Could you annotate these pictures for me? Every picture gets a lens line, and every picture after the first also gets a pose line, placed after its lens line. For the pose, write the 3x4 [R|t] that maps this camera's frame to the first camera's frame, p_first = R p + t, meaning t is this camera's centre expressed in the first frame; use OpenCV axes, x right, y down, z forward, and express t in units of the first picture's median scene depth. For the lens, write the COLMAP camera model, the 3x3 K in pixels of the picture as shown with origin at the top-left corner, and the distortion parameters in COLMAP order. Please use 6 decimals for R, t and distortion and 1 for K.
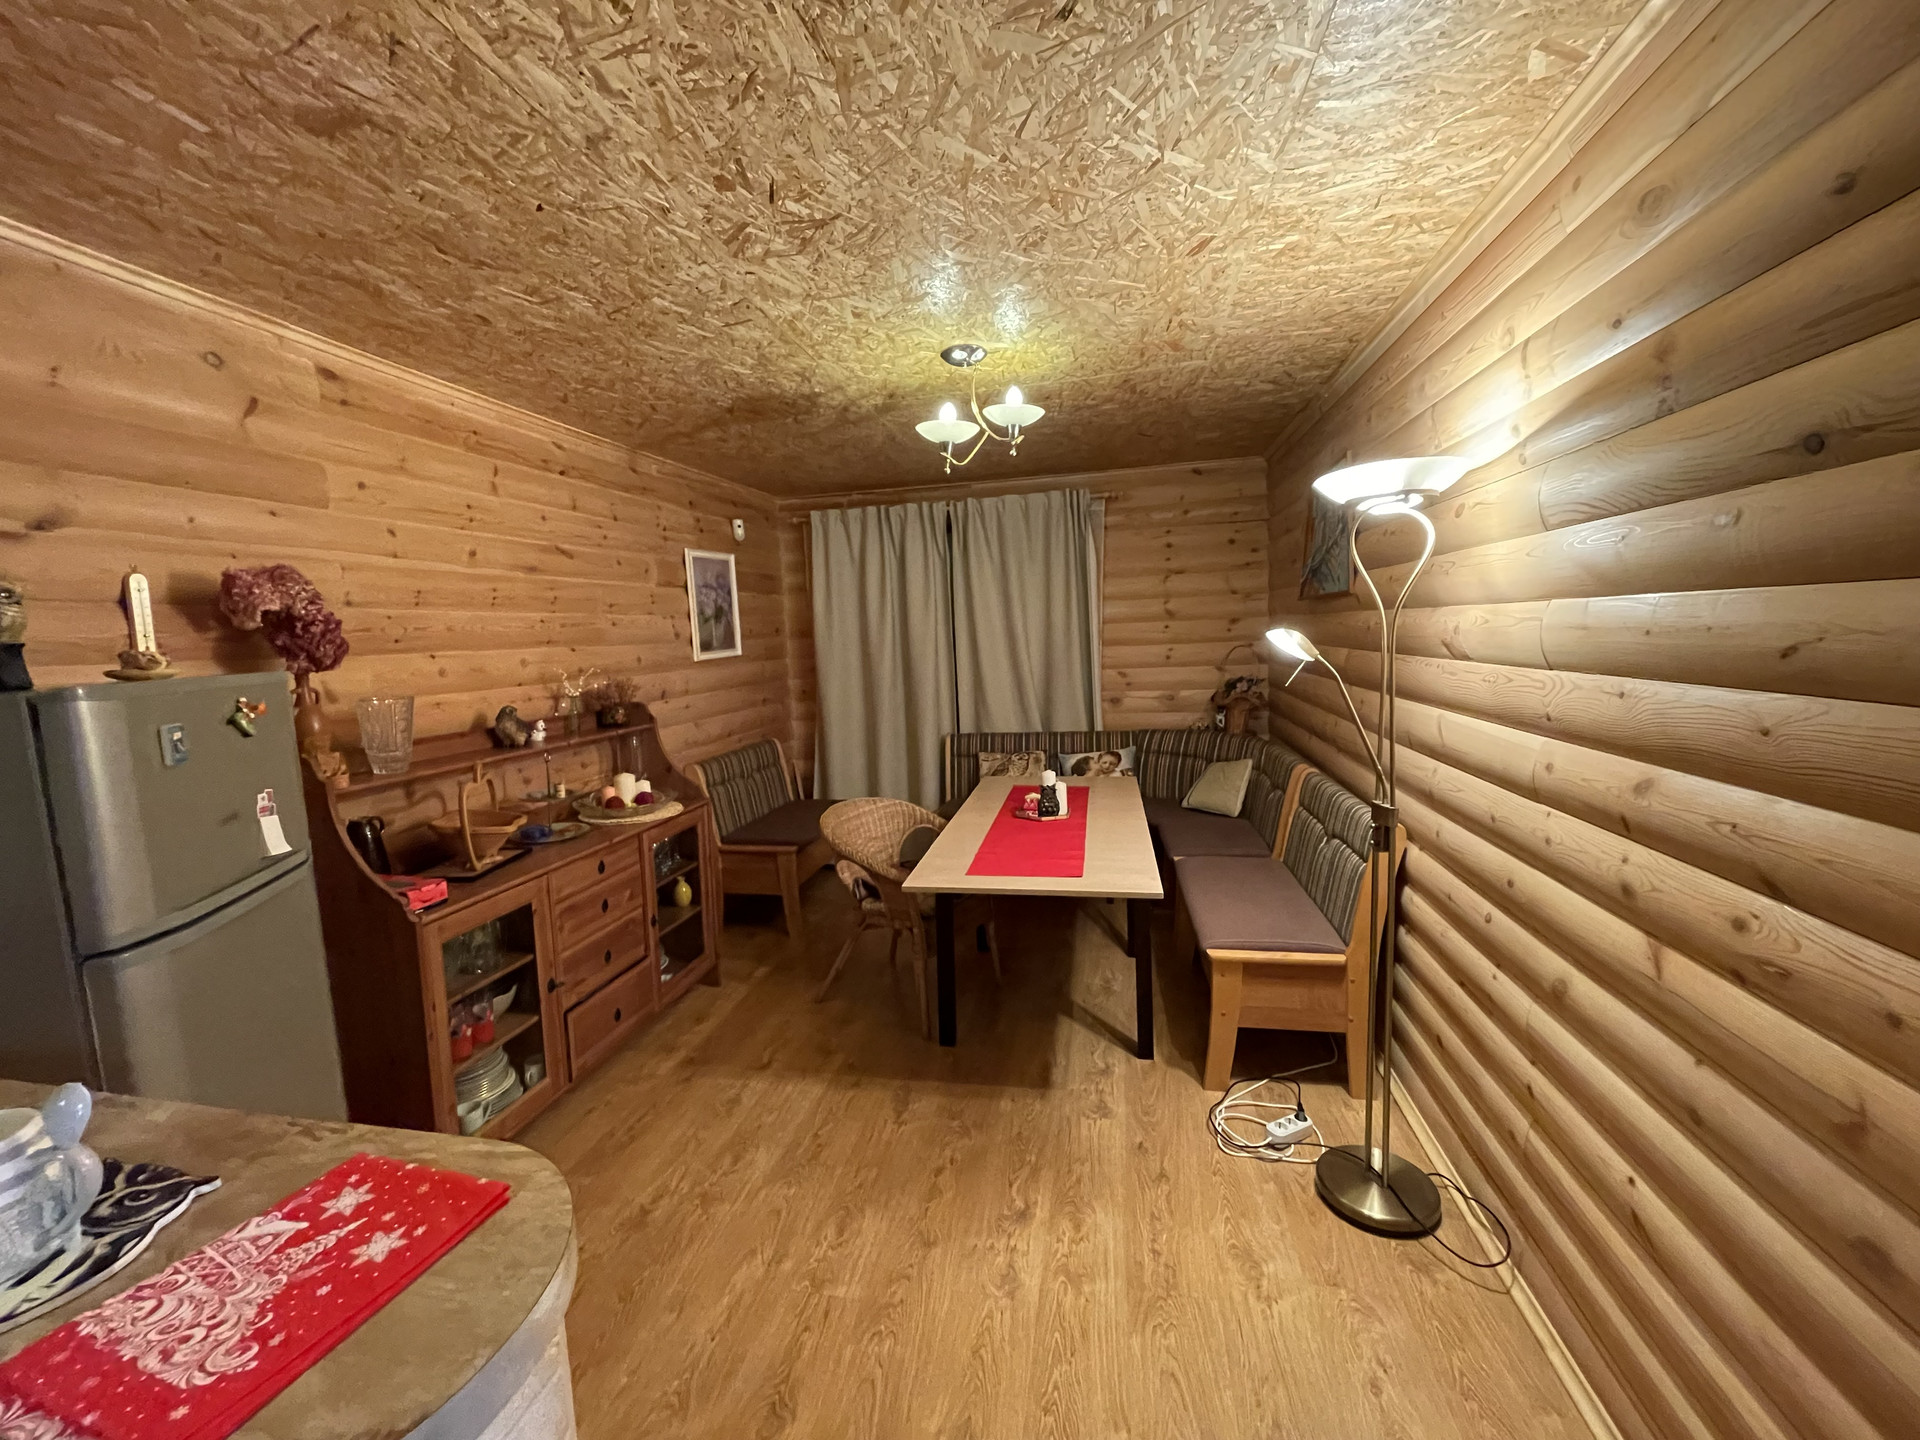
lens RADIAL K [[771.9, 0, 957.2], [0, 771.9, 715.3], [0, 0, 1]] dist [-0.002475, -0.000457]
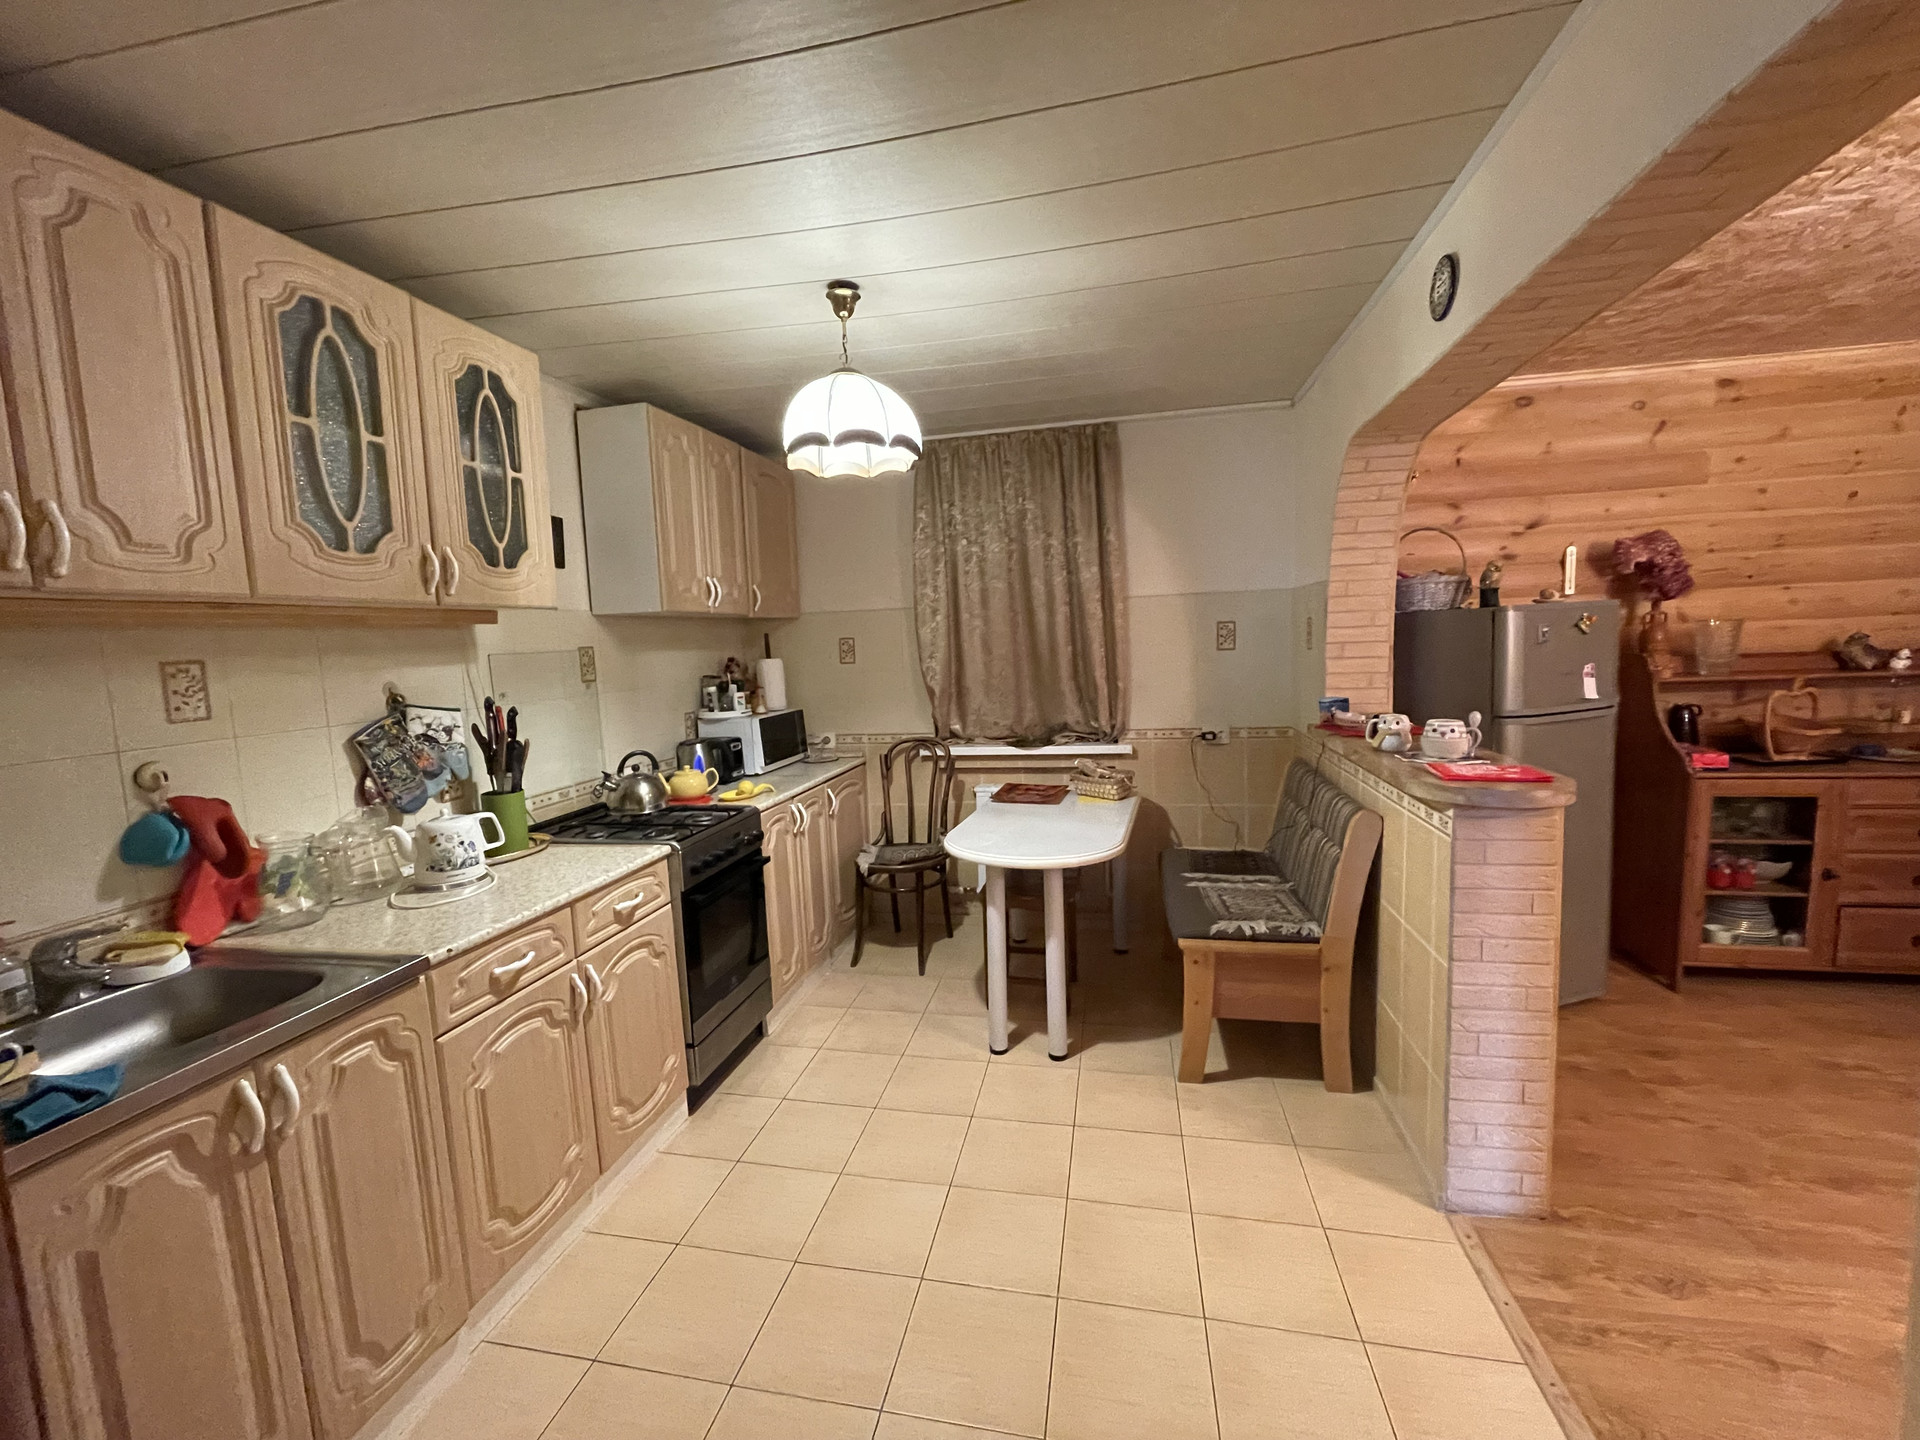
lens RADIAL K [[771.9, 0, 959.3], [0, 771.9, 713.6], [0, 0, 1]] dist [-0.002475, -0.000457]
pose [[0.005976, 0.142426, -0.989787, 0.560071], [-0.059002, 0.988131, 0.141832, 0.024794], [0.998240, 0.057552, 0.014308, -0.320409]]
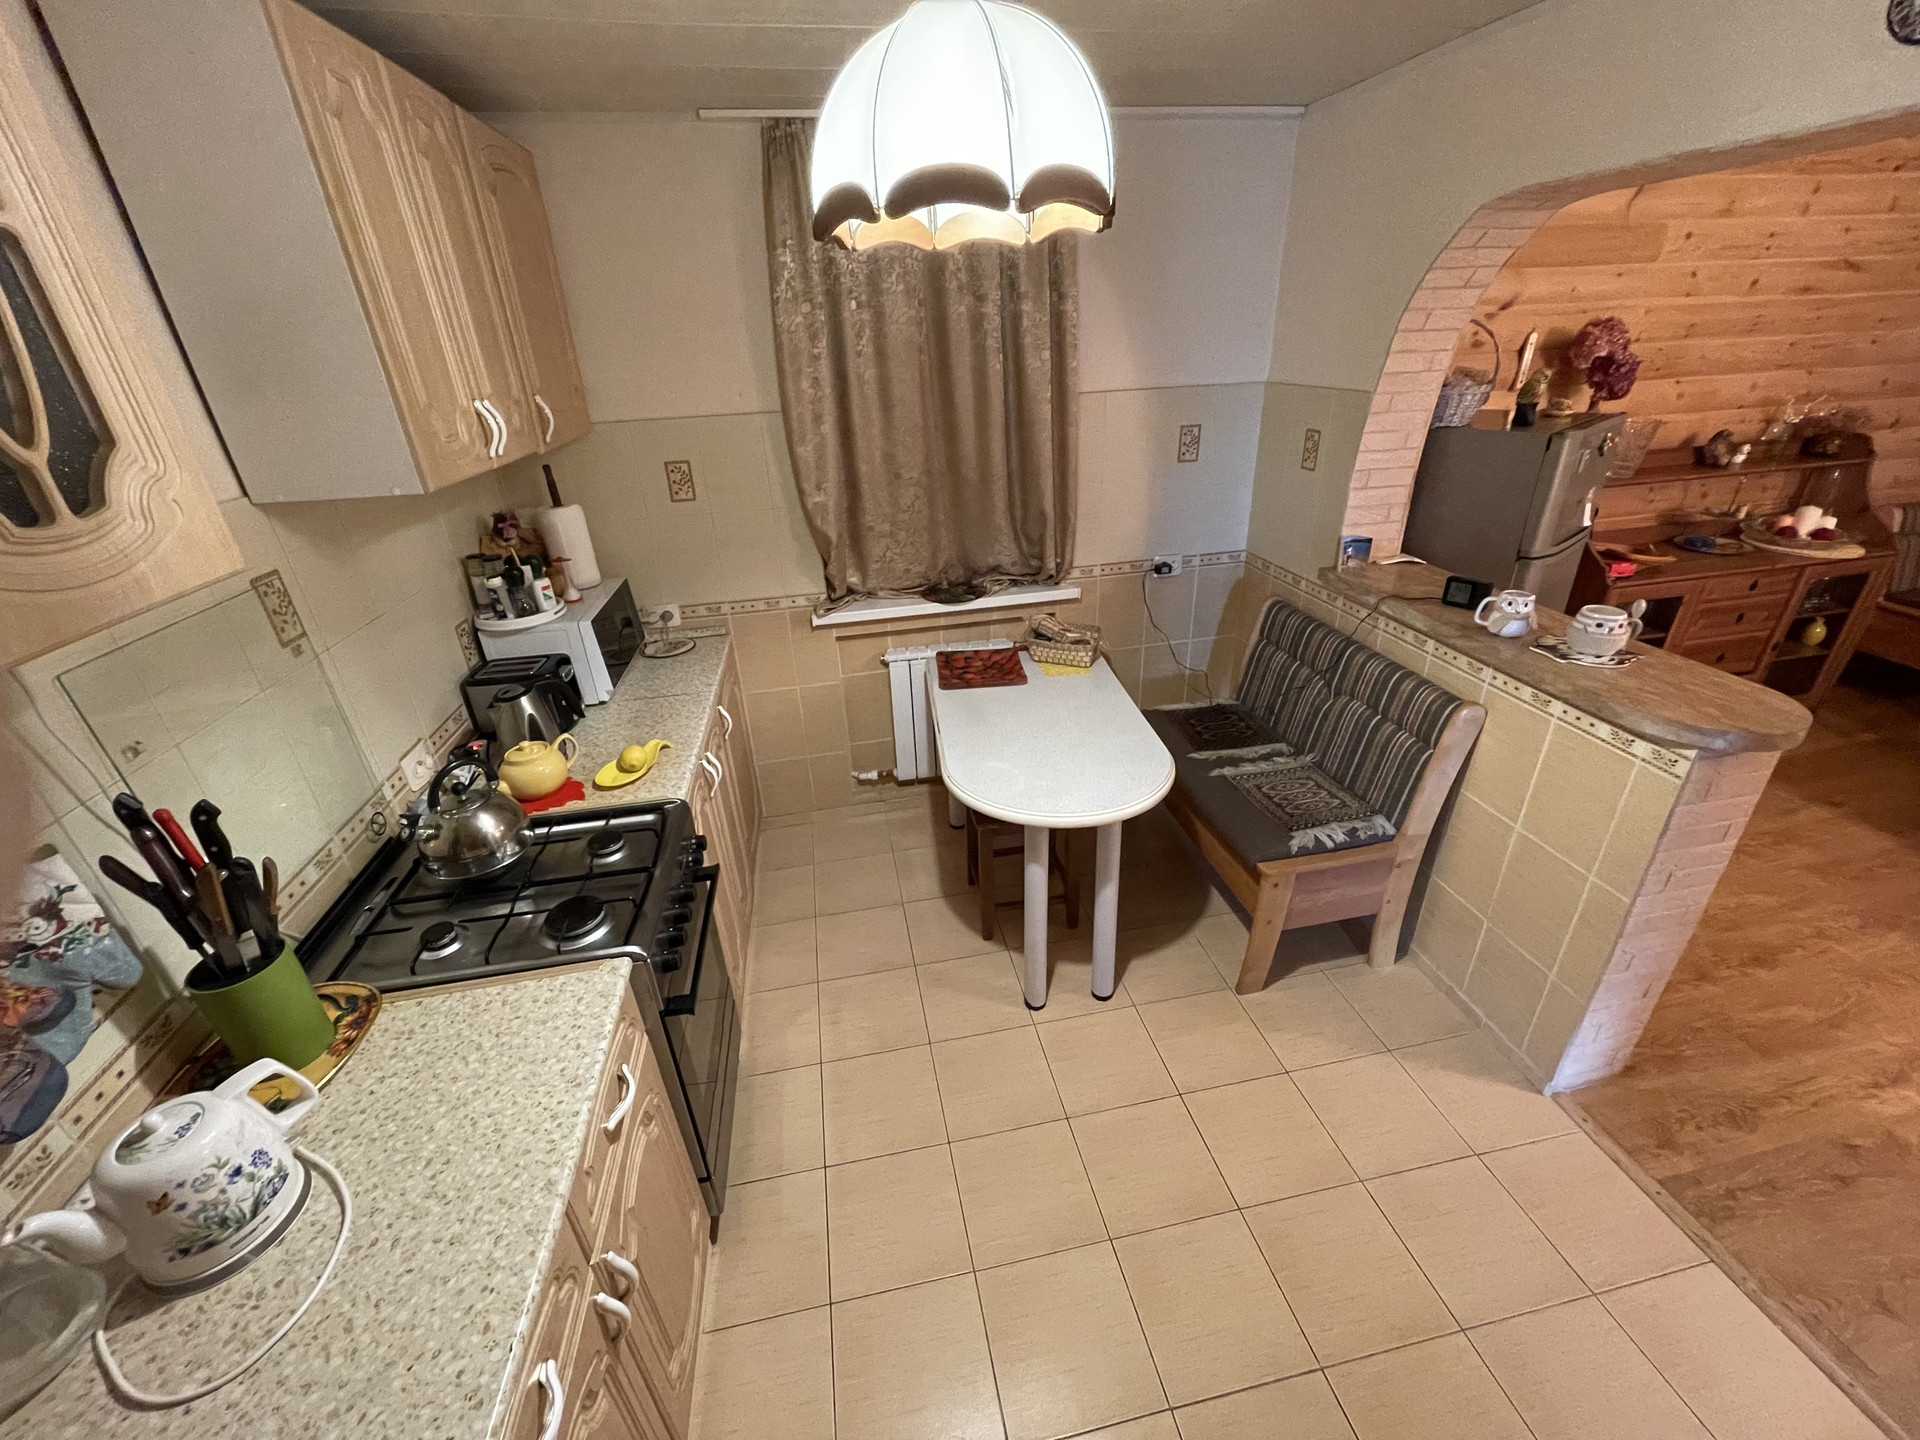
lens RADIAL K [[771.9, 0, 957.8], [0, 771.9, 711.7], [0, 0, 1]] dist [-0.002475, -0.000457]
pose [[0.389964, 0.432086, -0.813160, 0.110502], [-0.067600, 0.894124, 0.442689, -0.073753], [0.918346, -0.117663, 0.377885, -0.620620]]
